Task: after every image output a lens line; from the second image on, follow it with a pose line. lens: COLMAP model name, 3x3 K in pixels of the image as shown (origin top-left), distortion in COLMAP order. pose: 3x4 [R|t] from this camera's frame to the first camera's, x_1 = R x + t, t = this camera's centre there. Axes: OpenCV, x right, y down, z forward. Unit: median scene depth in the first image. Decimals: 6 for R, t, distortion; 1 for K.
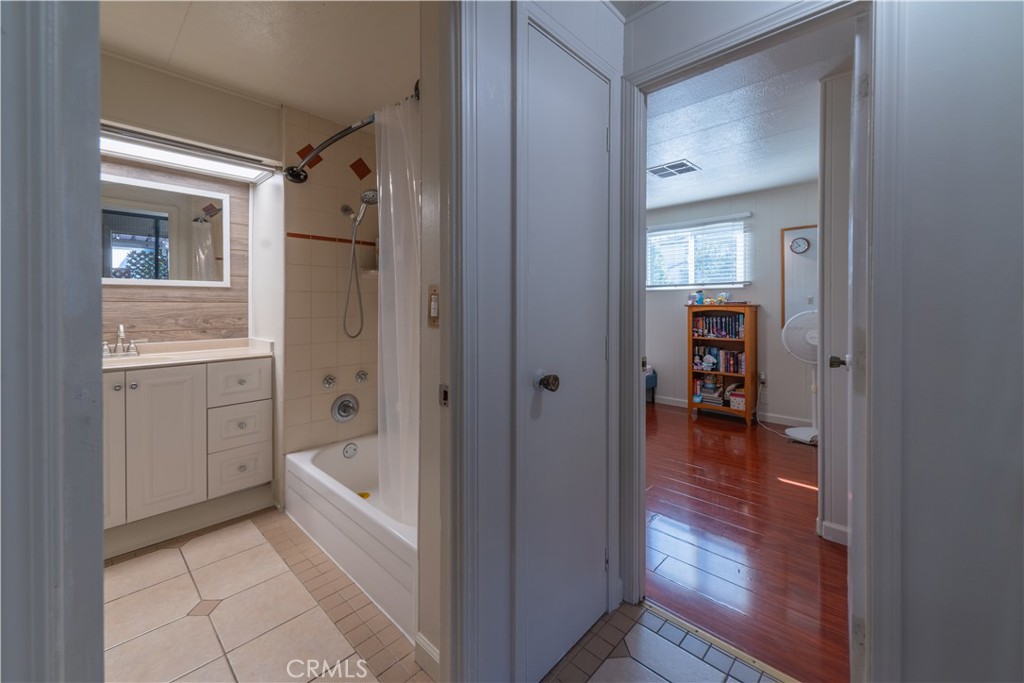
lens RADIAL K [[414.6, 0, 526.6], [0, 414.6, 307.3], [0, 0, 1]] dist [0.016029, -0.000691]
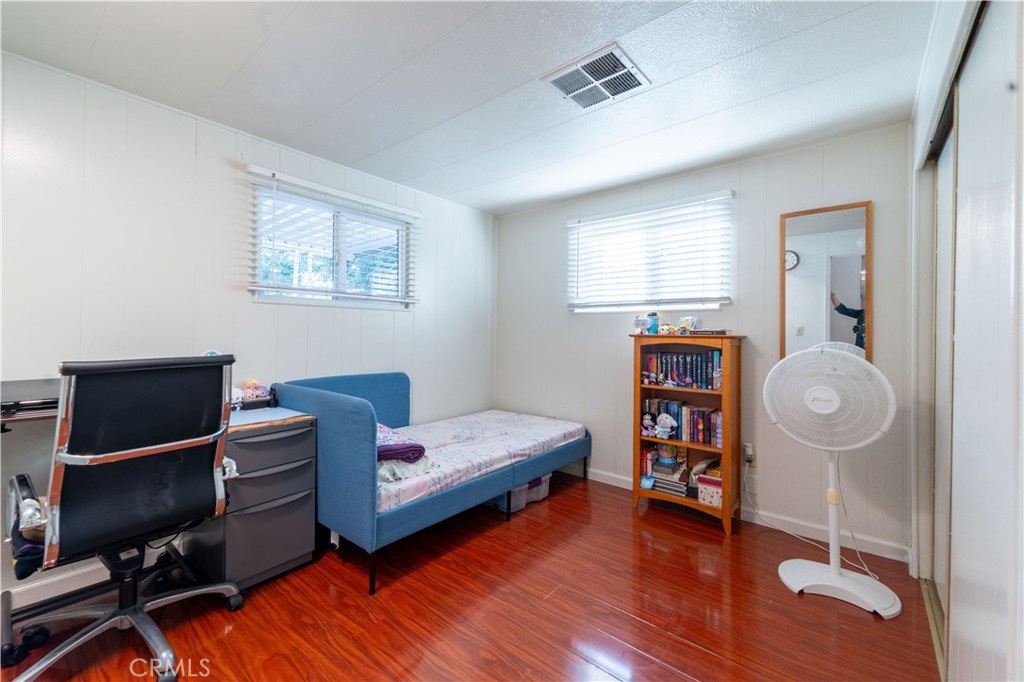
lens RADIAL K [[414.6, 0, 510.2], [0, 414.6, 332.5], [0, 0, 1]] dist [0.016029, -0.000691]
pose [[0.999328, 0.013036, 0.034258, 0.180404], [-0.012697, 0.999868, -0.010106, -0.000183], [-0.034386, 0.009664, 0.999362, 0.377390]]
